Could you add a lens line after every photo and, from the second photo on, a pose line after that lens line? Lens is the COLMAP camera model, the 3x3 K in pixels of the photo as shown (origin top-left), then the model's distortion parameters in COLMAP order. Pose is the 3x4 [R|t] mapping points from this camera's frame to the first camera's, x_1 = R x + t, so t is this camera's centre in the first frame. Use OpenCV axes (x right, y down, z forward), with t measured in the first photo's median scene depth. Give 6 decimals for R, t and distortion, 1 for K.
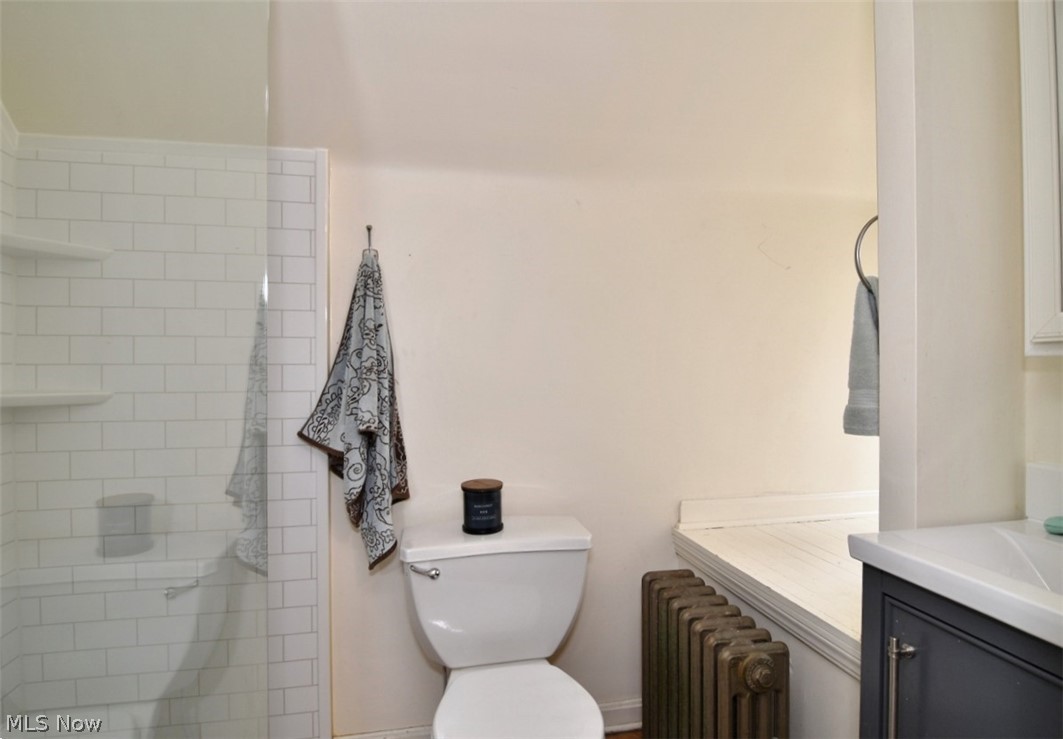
lens RADIAL K [[550.8, 0, 531.5], [0, 550.8, 369.5], [0, 0, 1]] dist [0.001474, -0.016869]
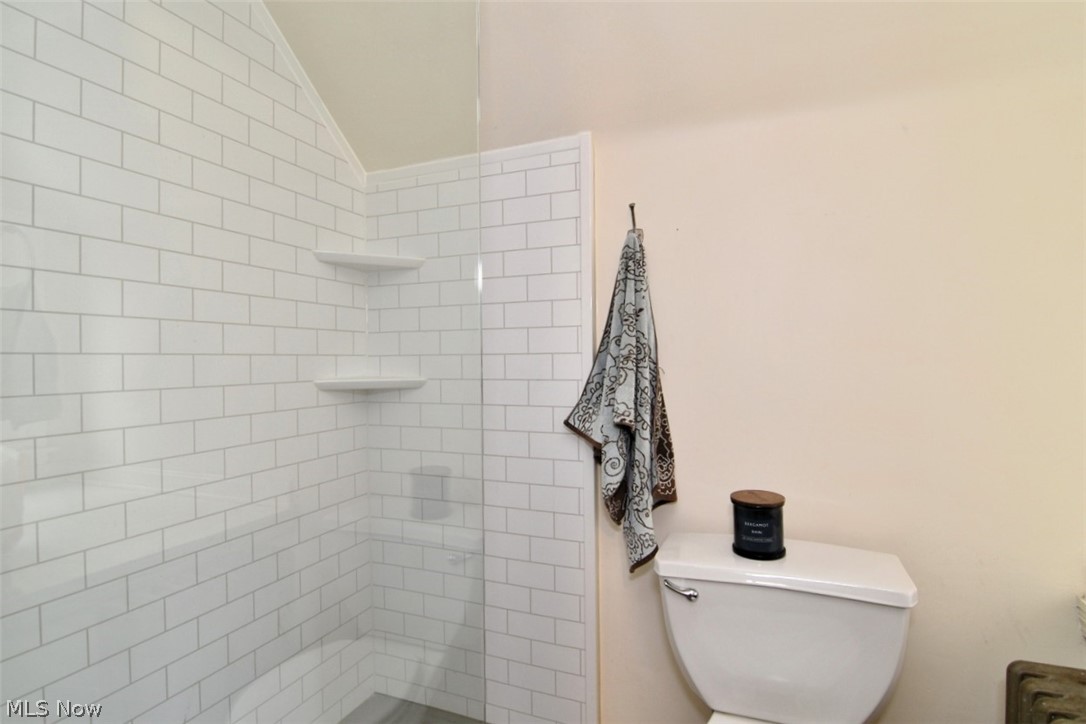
lens RADIAL K [[540.7, 0, 543.0], [0, 540.7, 362.0], [0, 0, 1]] dist [-0.004798, -0.000670]
pose [[0.833653, -0.002459, -0.552283, 0.089206], [0.007294, 0.999952, 0.006559, -0.000093], [0.552240, -0.009496, 0.833631, 0.158793]]
